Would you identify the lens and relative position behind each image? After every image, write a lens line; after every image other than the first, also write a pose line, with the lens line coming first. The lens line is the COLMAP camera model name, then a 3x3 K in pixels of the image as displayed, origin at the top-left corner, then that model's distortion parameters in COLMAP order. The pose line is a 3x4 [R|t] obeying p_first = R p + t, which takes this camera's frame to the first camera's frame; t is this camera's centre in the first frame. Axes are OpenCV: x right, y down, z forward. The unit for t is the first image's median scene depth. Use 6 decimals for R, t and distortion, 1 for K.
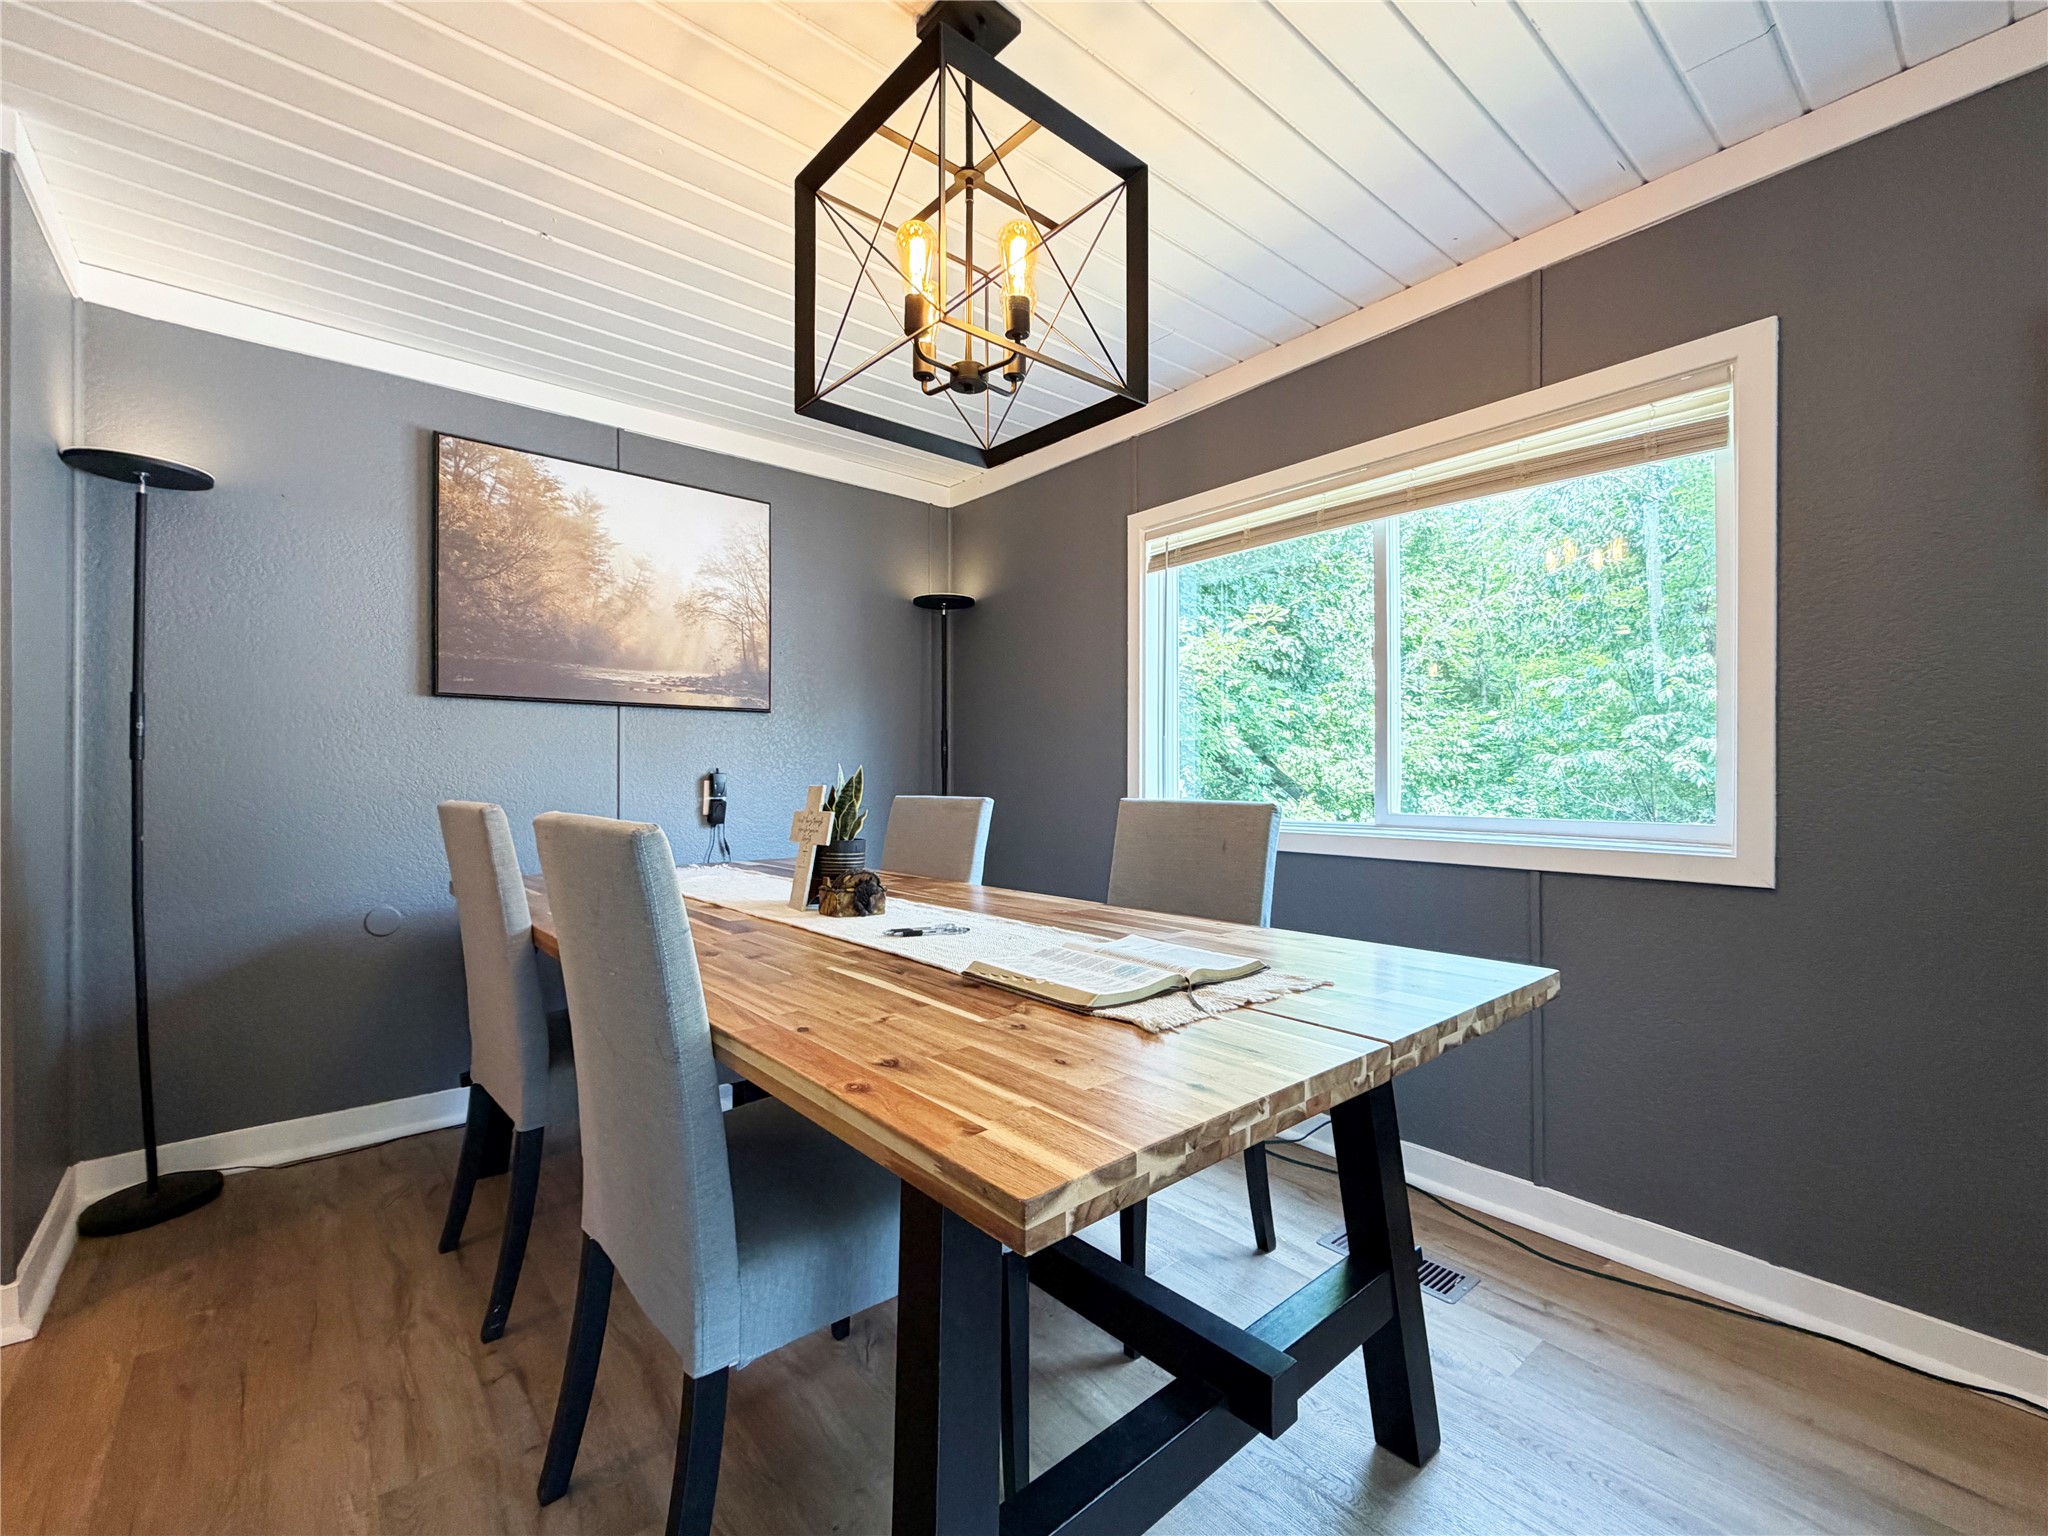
lens RADIAL K [[865.4, 0, 1024.9], [0, 865.4, 769.4], [0, 0, 1]] dist [0.000664, -0.000302]
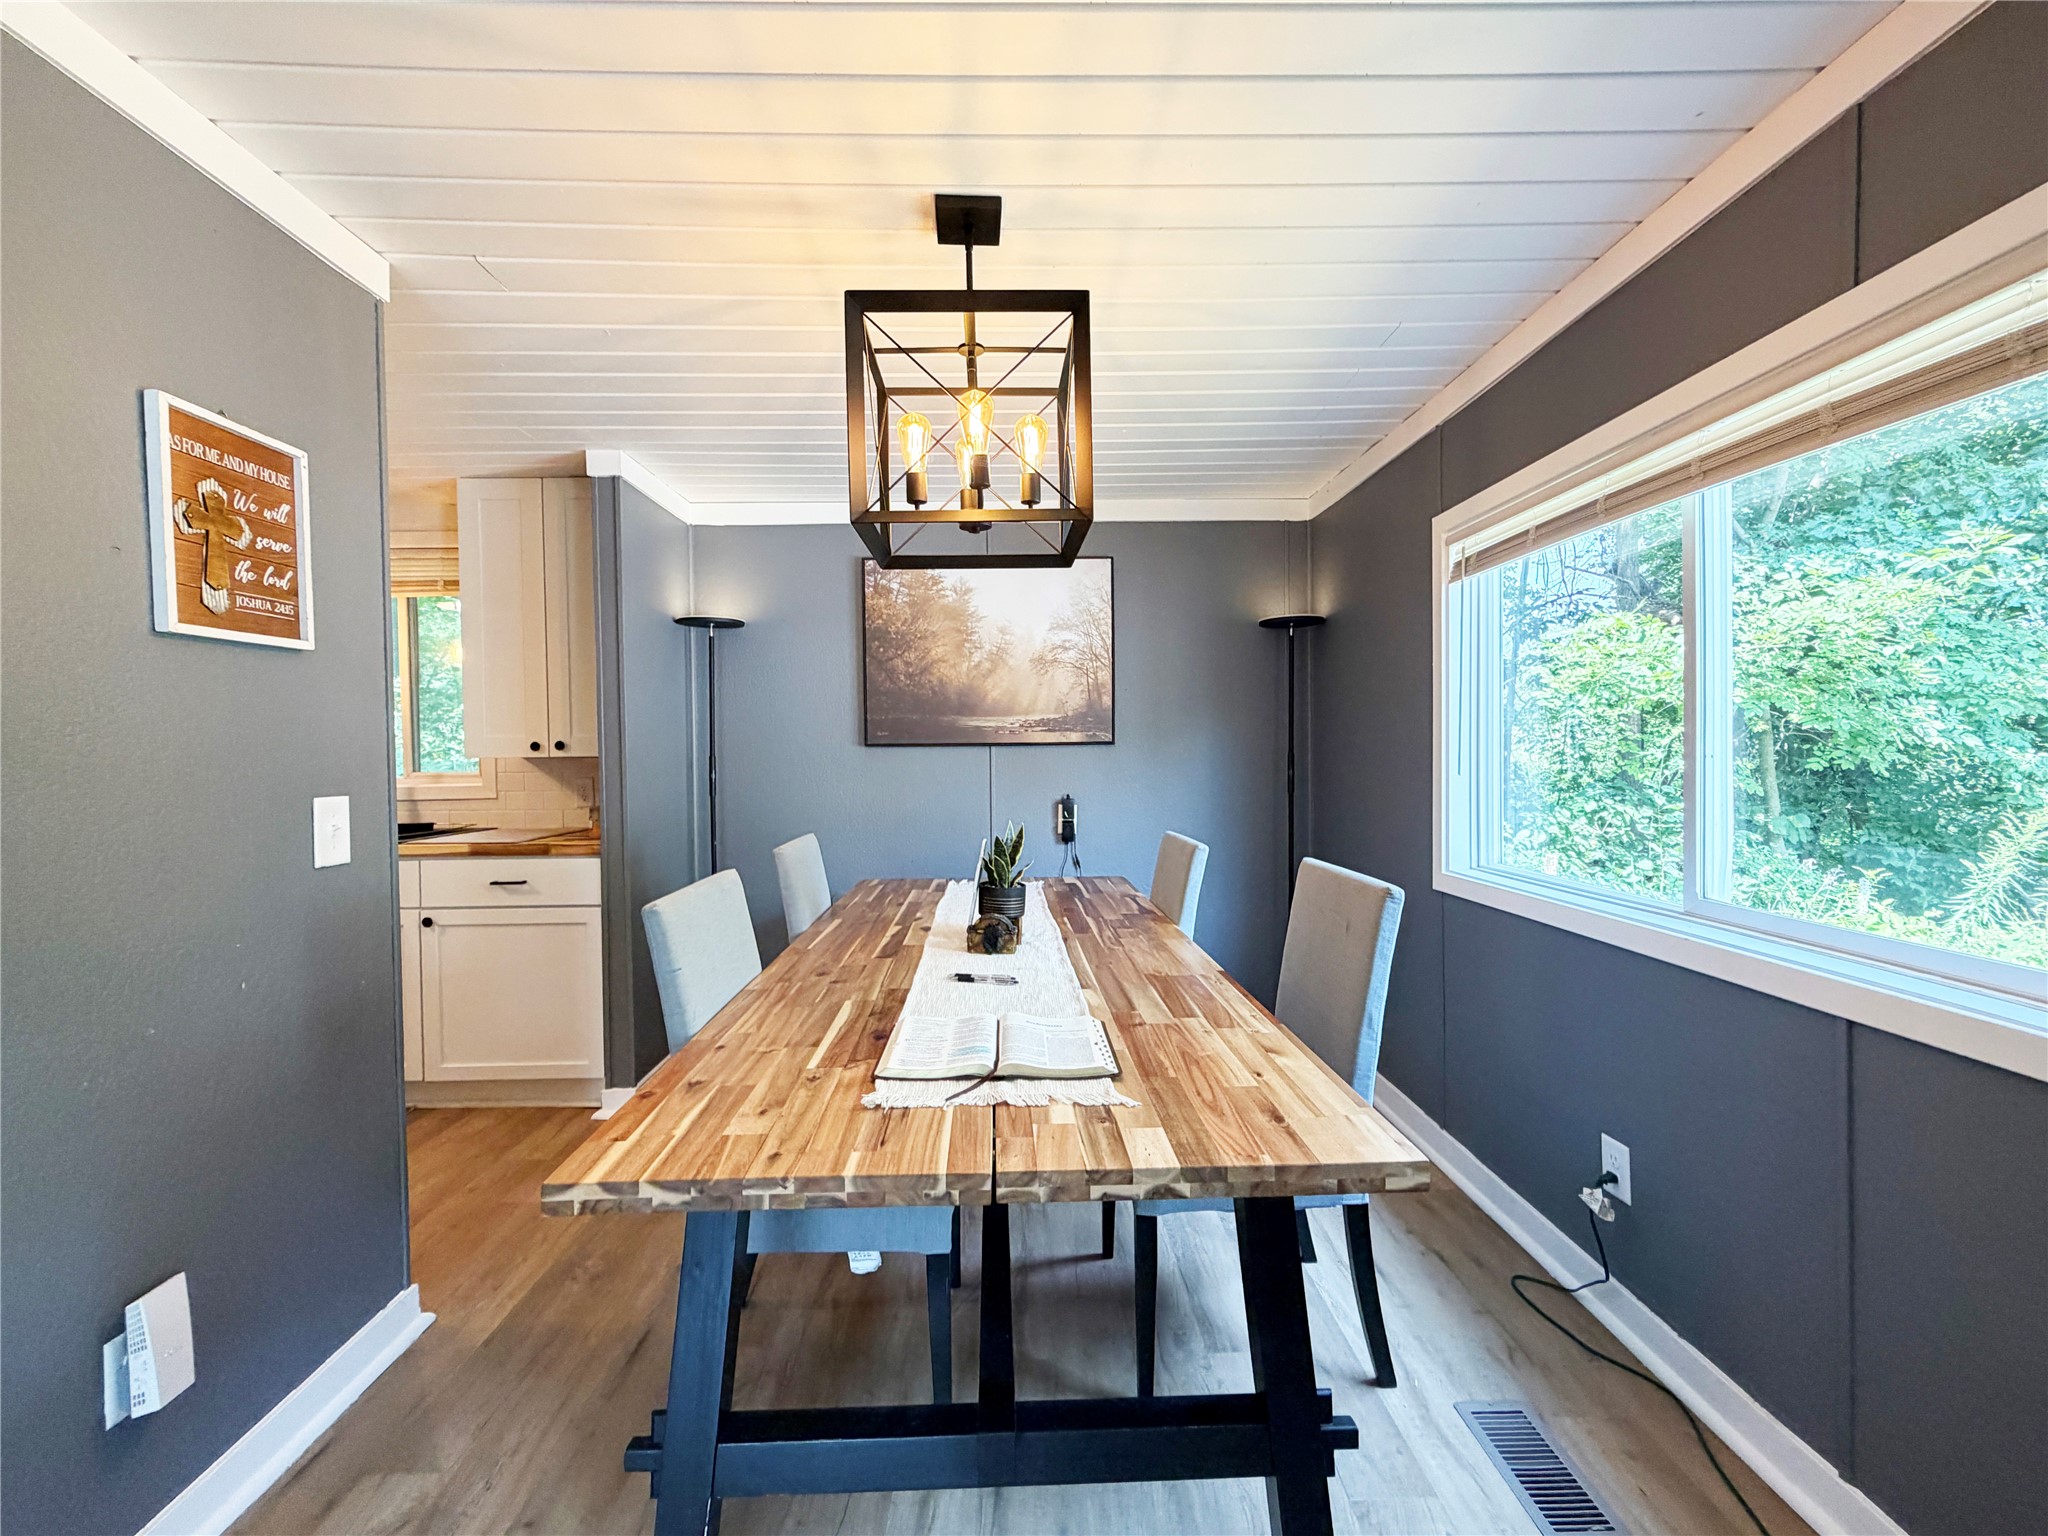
lens RADIAL K [[865.4, 0, 1025.1], [0, 865.4, 769.2], [0, 0, 1]] dist [0.000664, -0.000302]
pose [[0.775374, 0.005618, -0.631478, 0.391036], [0.013600, 0.999580, 0.025592, -0.076065], [0.631356, -0.028432, 0.774972, 0.064064]]
